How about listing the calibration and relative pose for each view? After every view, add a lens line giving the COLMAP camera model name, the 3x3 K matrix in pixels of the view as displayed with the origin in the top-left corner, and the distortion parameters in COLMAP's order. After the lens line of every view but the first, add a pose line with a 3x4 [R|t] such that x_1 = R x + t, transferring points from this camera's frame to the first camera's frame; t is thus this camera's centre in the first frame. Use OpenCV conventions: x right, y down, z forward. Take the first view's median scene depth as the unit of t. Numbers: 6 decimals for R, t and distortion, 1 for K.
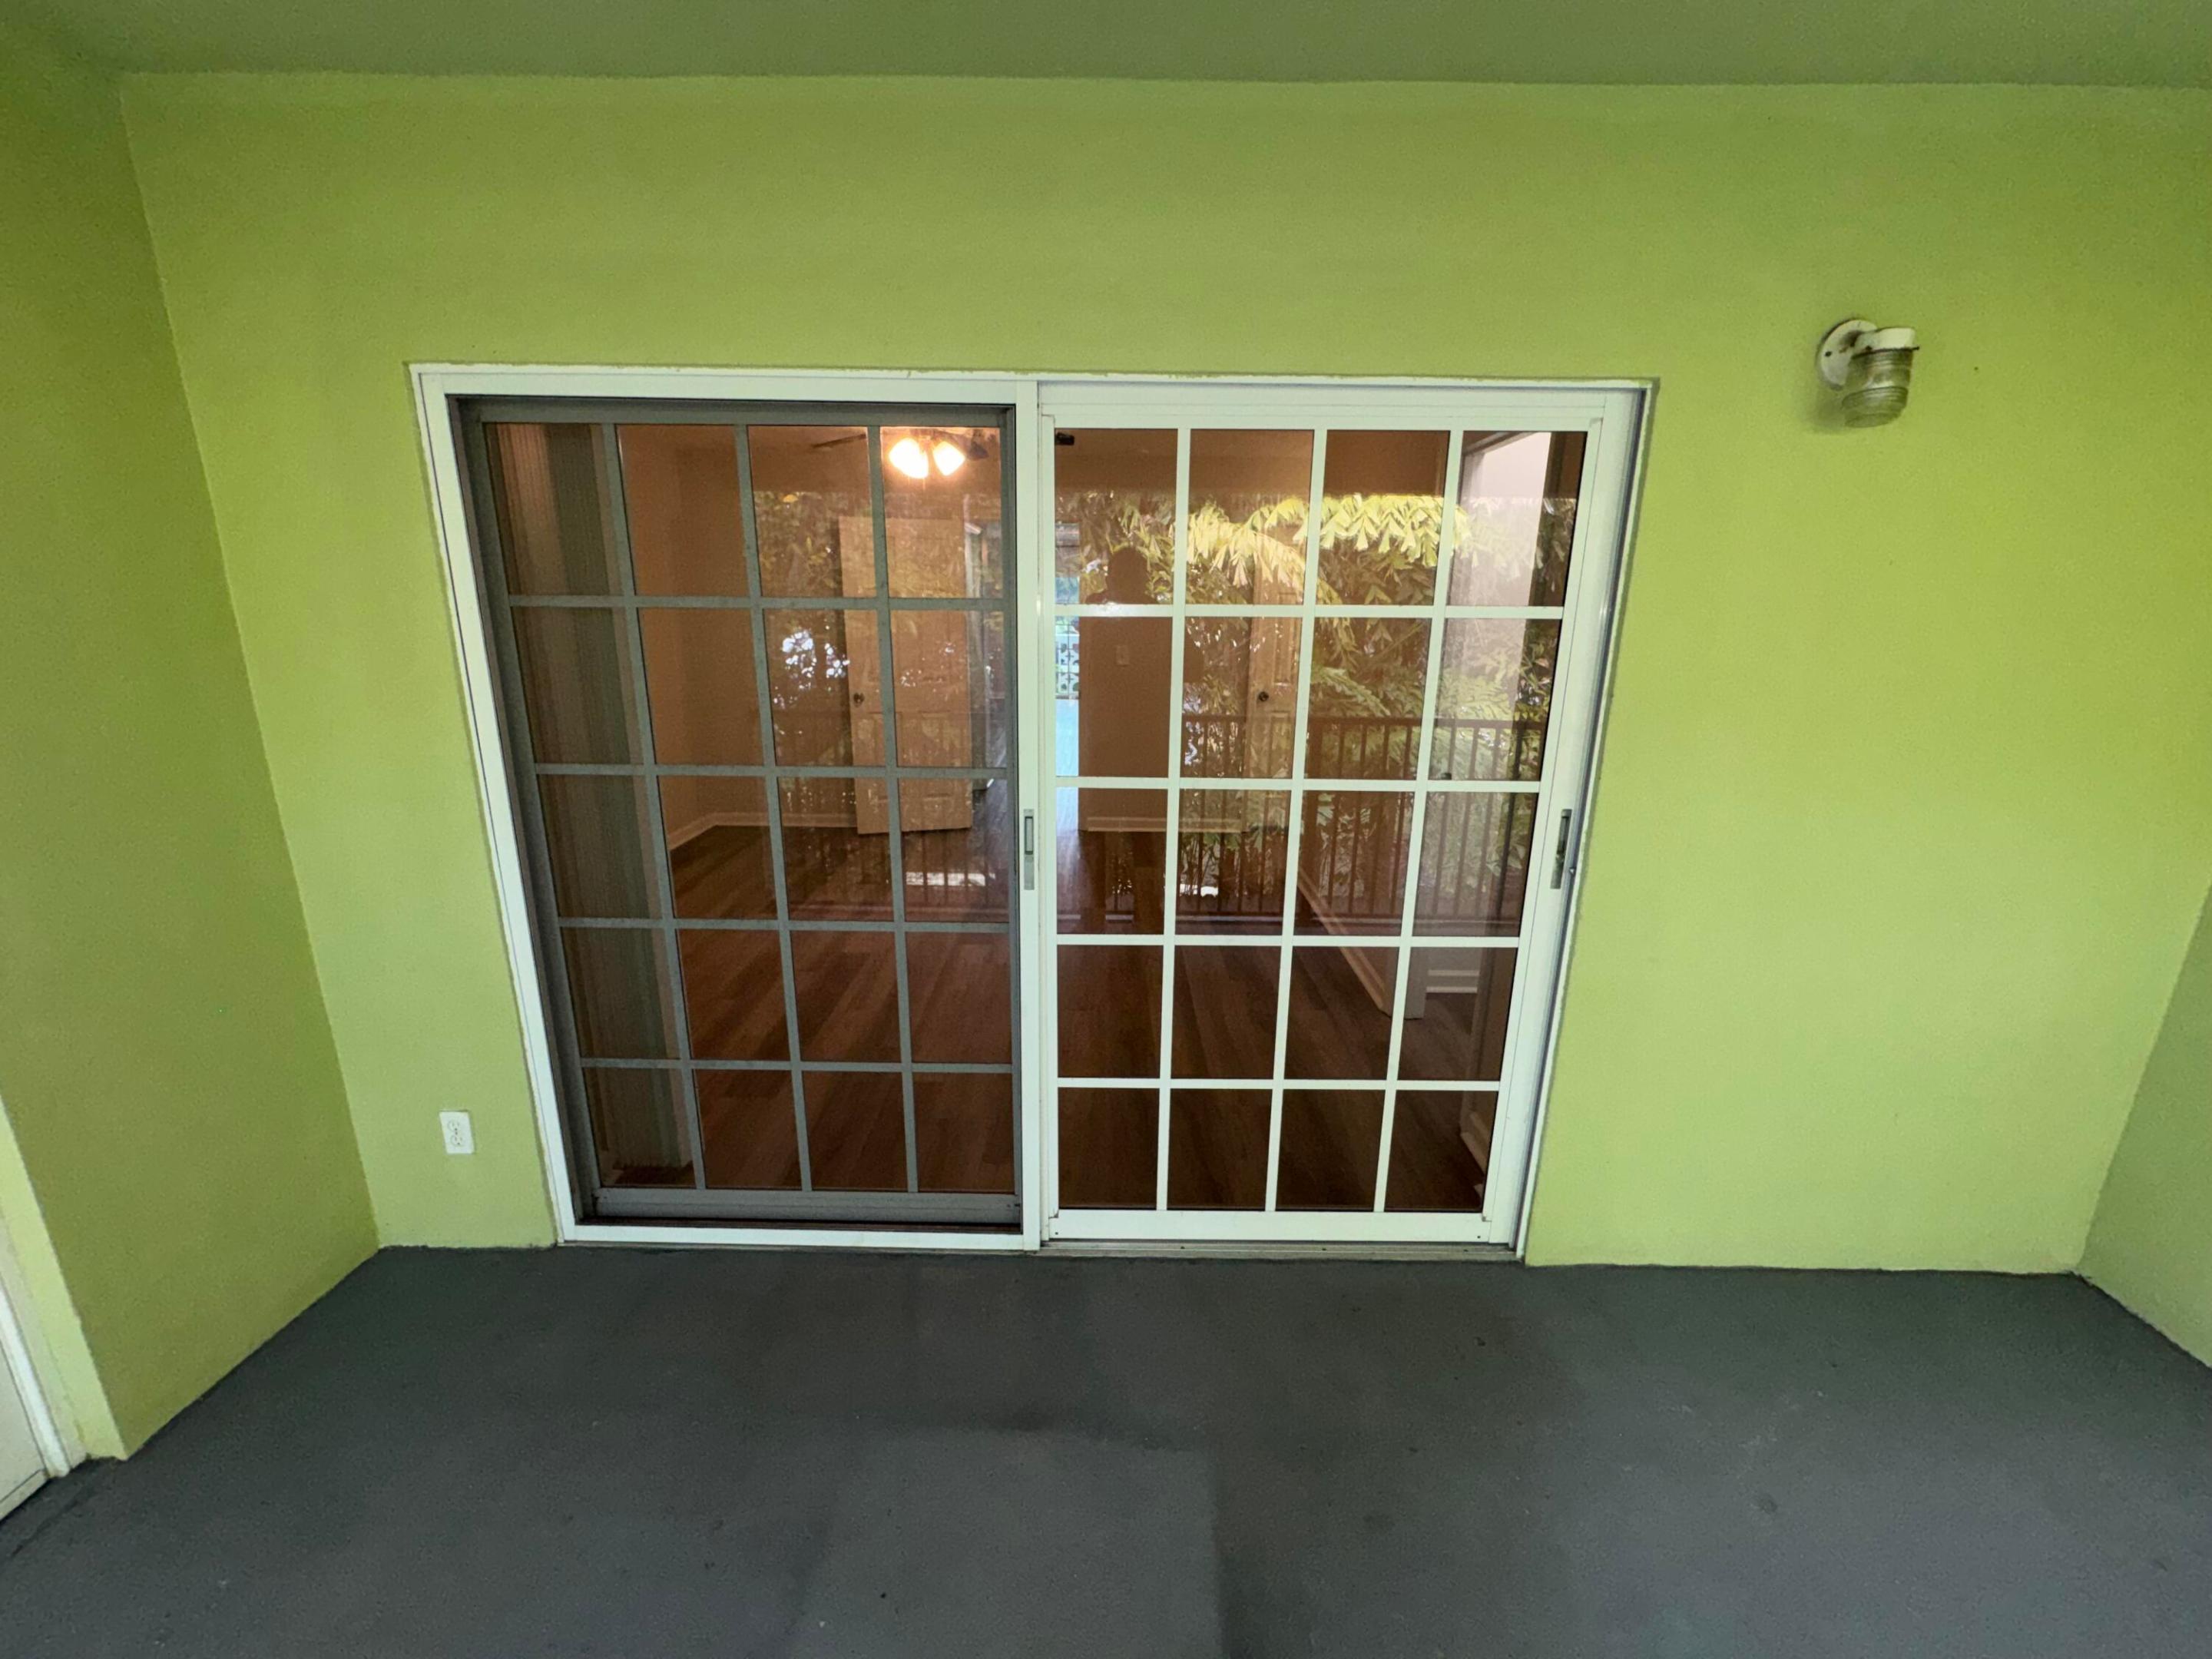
lens RADIAL K [[883.2, 0, 1105.4], [0, 883.2, 829.4], [0, 0, 1]] dist [-0.003274, -0.000702]
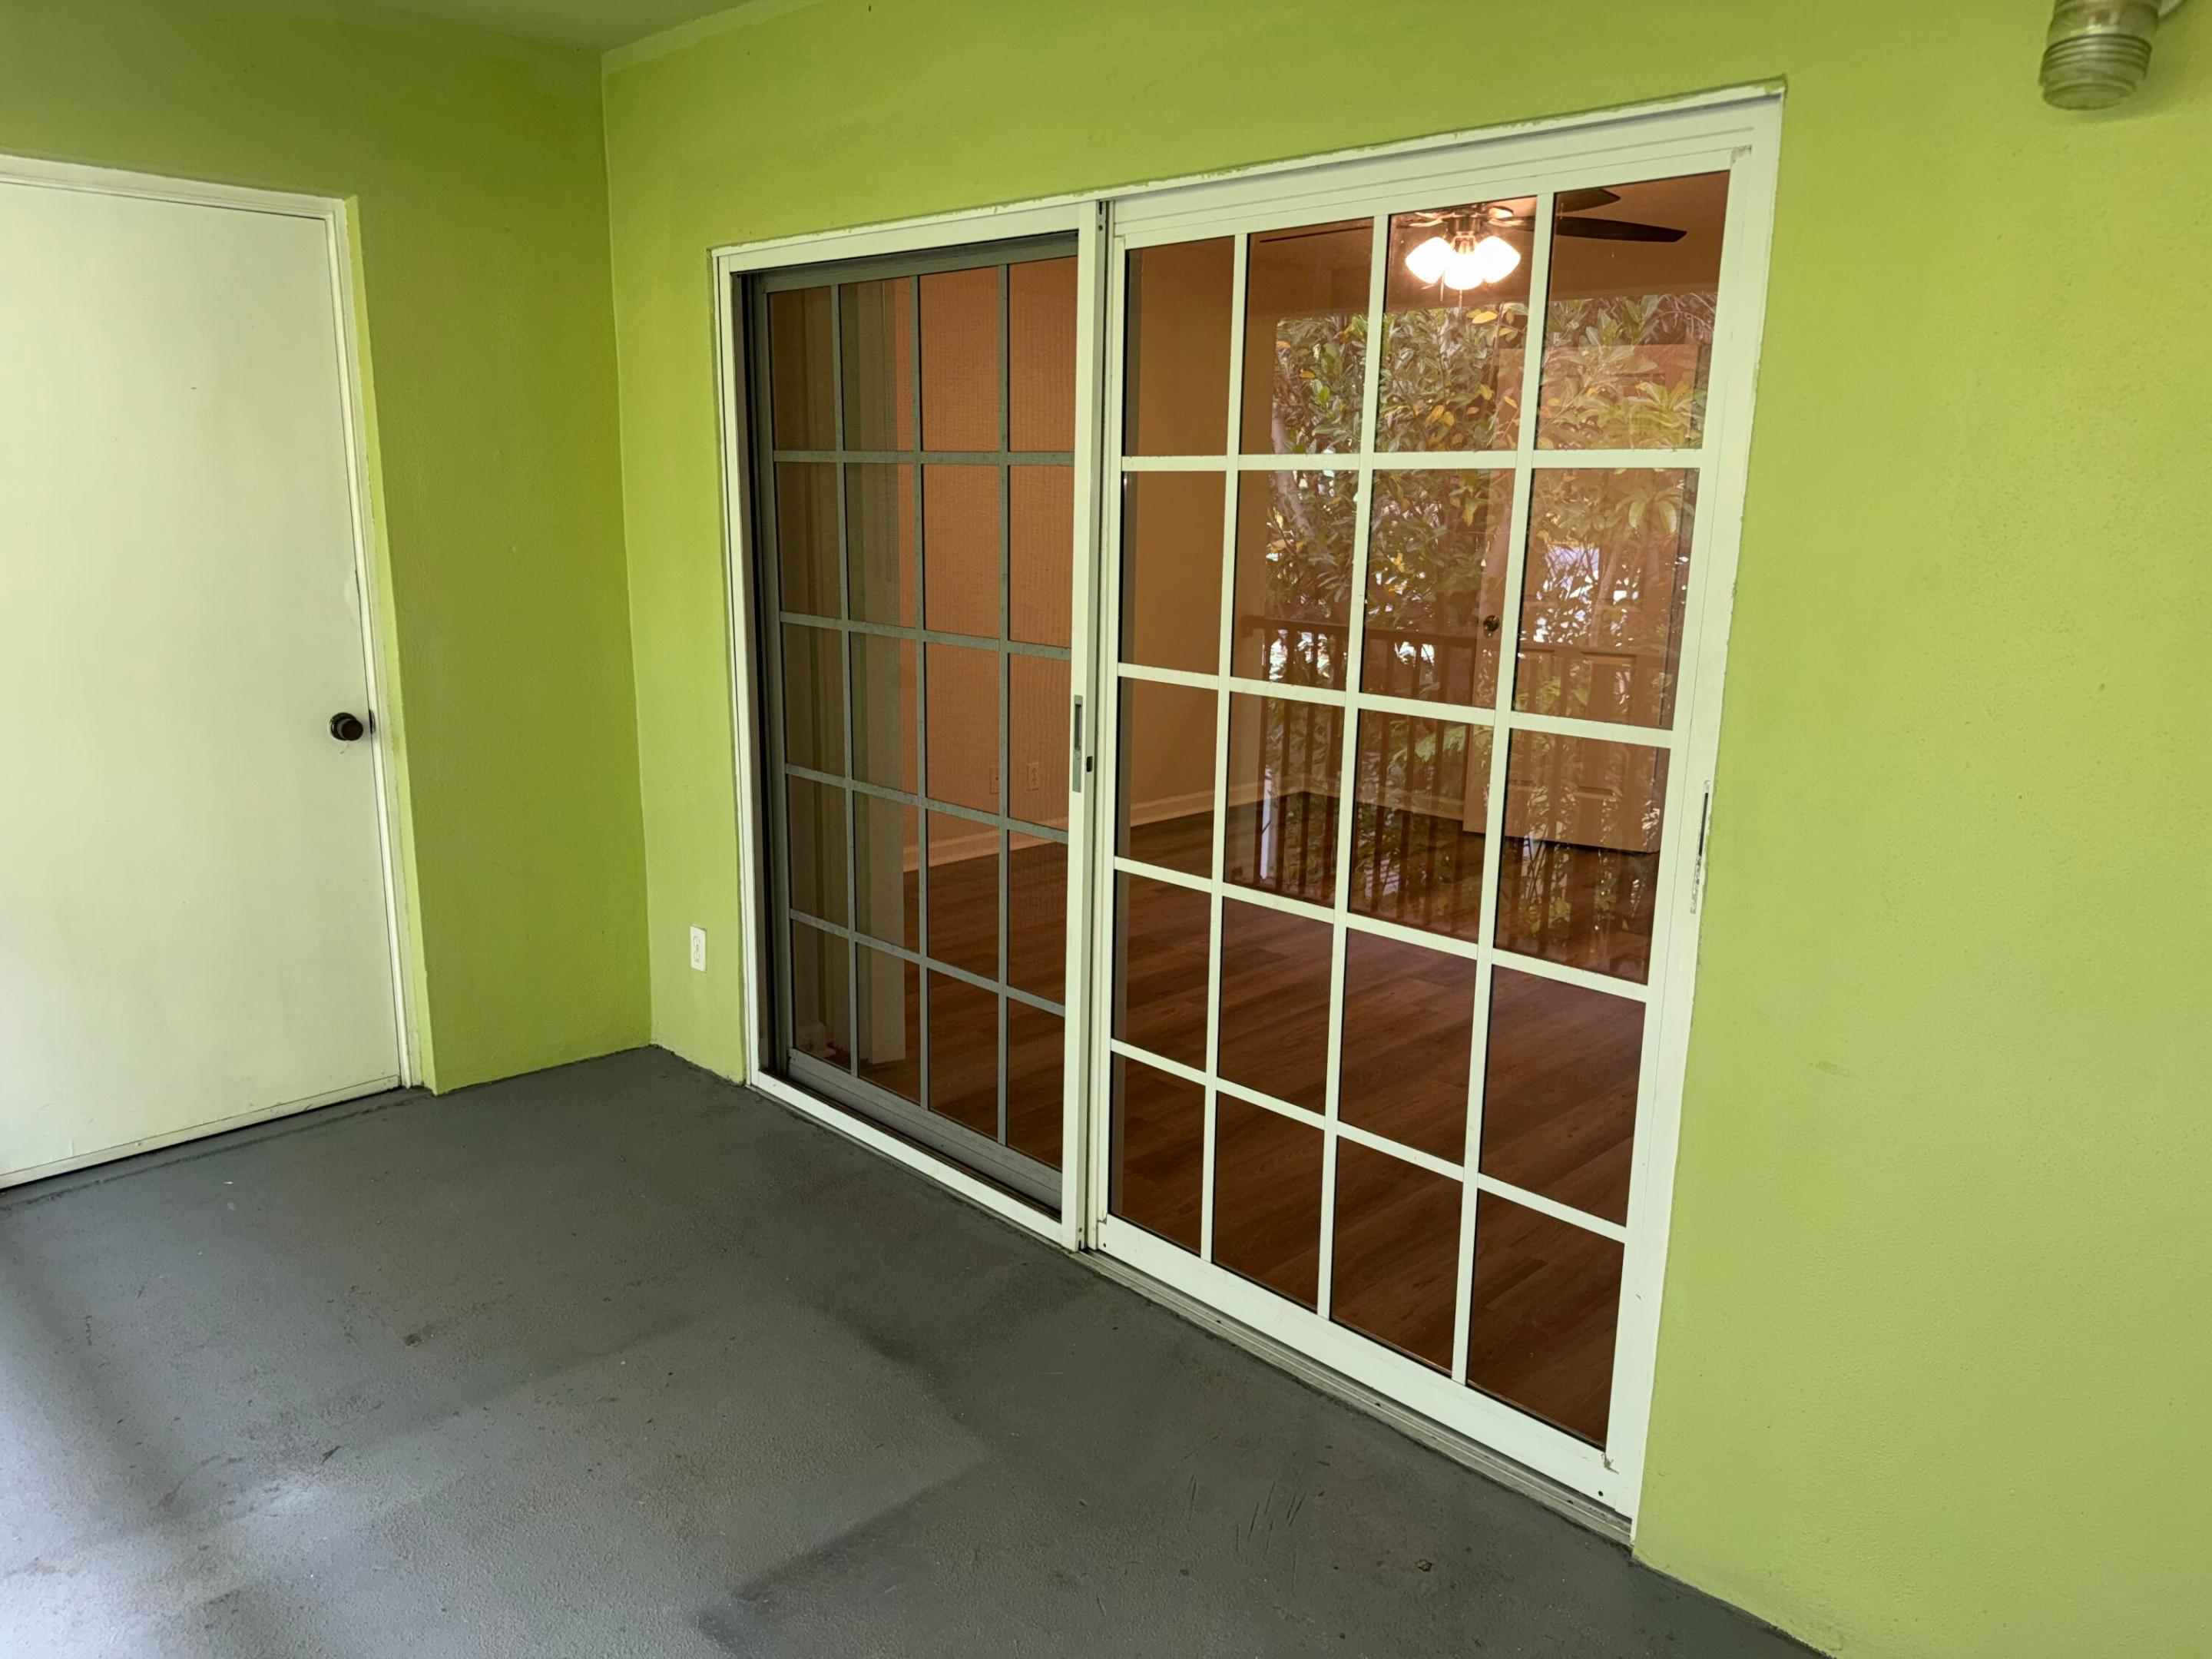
lens RADIAL K [[1553.8, 0, 1104.5], [0, 1553.8, 822.4], [0, 0, 1]] dist [0.021398, -0.003929]
pose [[0.709978, 0.154874, -0.686983, 0.886426], [-0.178757, 0.983201, 0.036913, 0.034837], [0.681159, 0.096595, 0.725735, -0.051315]]
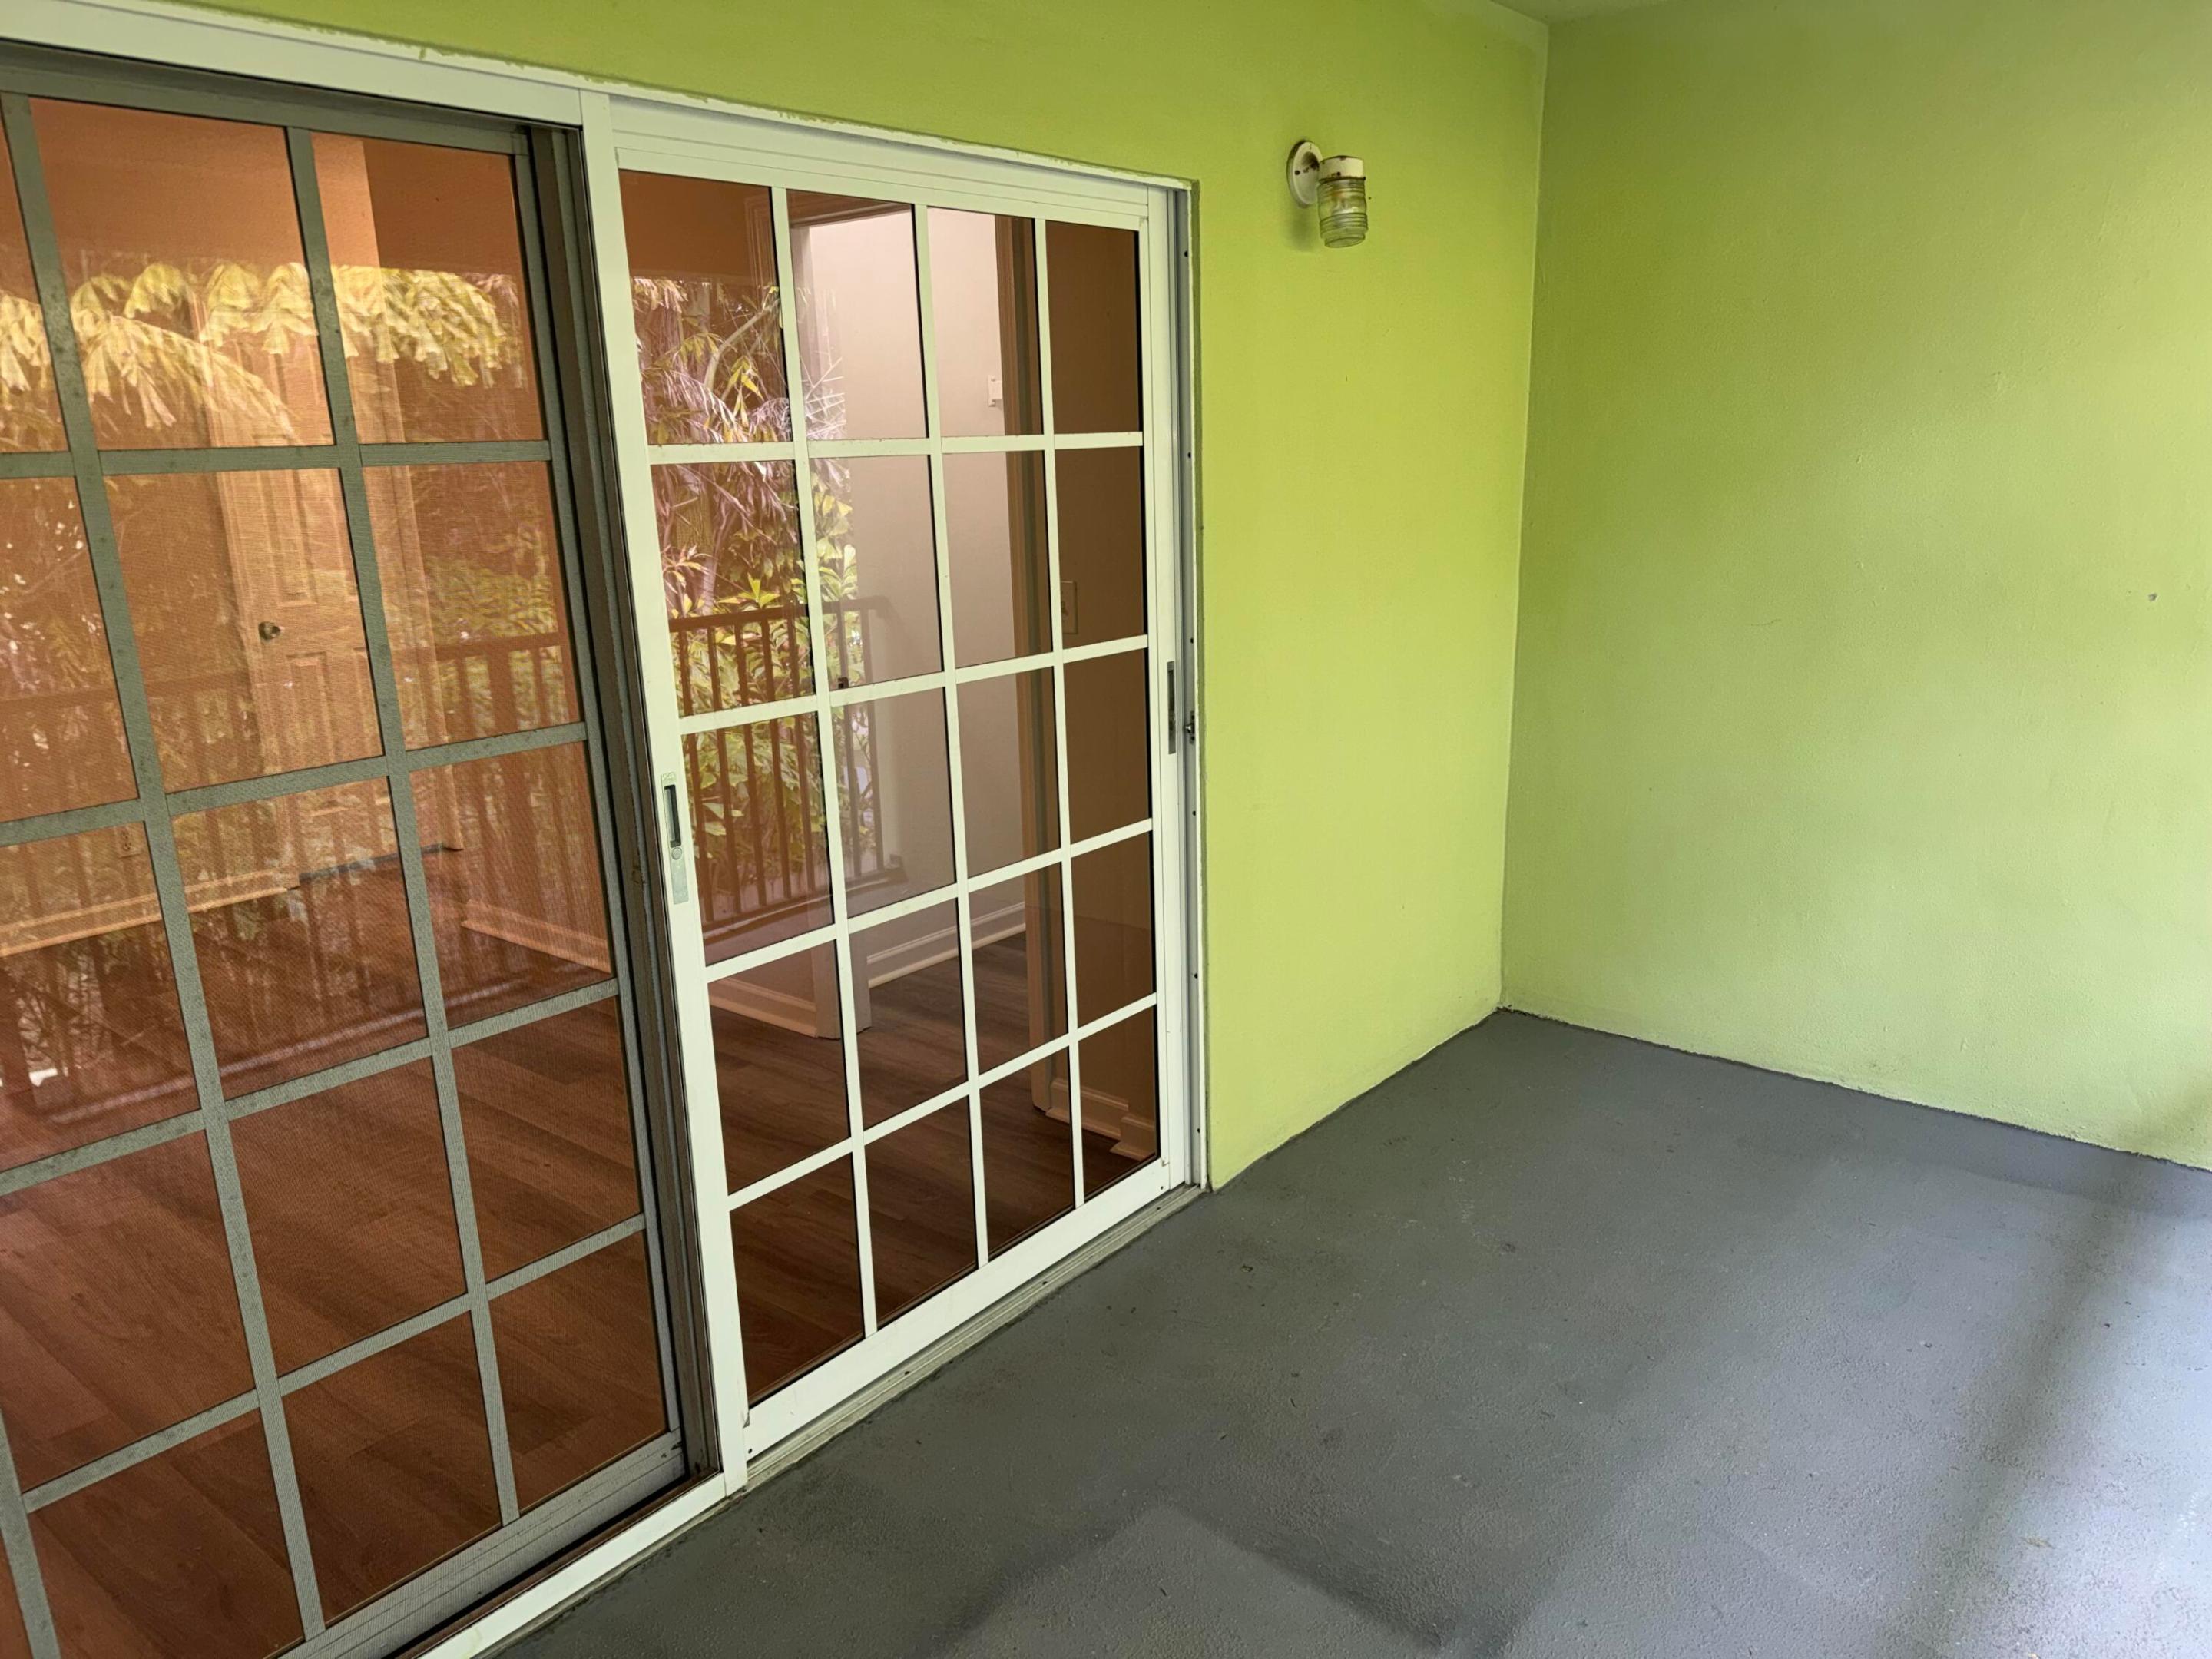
lens RADIAL K [[1556.6, 0, 1106.0], [0, 1556.6, 856.3], [0, 0, 1]] dist [0.009556, -0.003947]
pose [[0.626382, -0.231891, 0.744226, -0.663463], [0.229943, 0.967211, 0.107838, -0.012768], [-0.744830, 0.103581, 0.659165, 0.038830]]
